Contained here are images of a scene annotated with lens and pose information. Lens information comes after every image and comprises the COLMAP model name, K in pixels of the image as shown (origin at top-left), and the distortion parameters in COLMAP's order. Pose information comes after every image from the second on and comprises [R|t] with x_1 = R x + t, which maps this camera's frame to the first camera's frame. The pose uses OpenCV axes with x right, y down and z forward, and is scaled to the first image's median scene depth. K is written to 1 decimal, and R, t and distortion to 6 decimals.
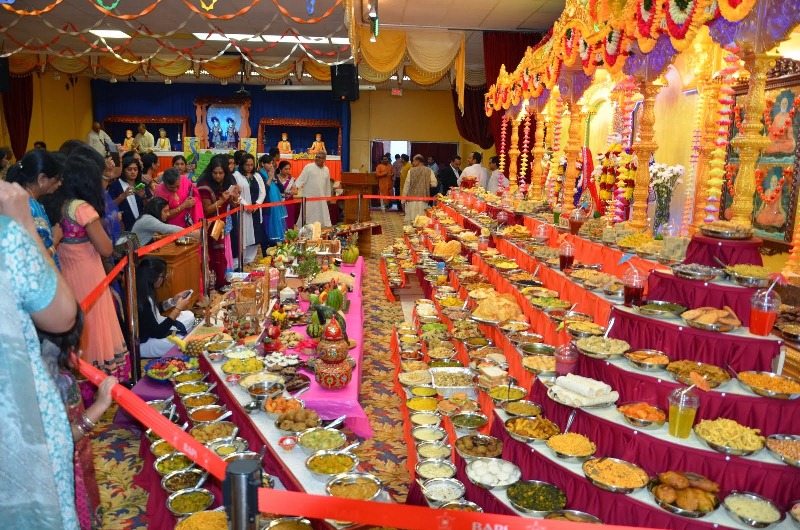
lens RADIAL K [[620.1, 0, 398.8], [0, 620.1, 264.7], [0, 0, 1]] dist [-0.007658, -0.000104]
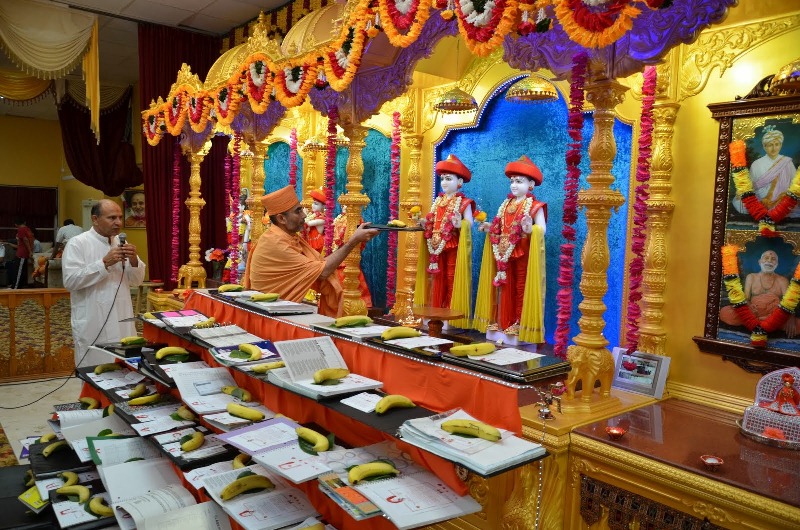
lens RADIAL K [[620.1, 0, 400.6], [0, 620.1, 267.0], [0, 0, 1]] dist [-0.007658, -0.000104]
pose [[0.812496, -0.023452, 0.582495, -0.013327], [0.068895, 0.996051, -0.055996, -0.035495], [-0.578882, 0.085627, 0.810903, 0.201689]]
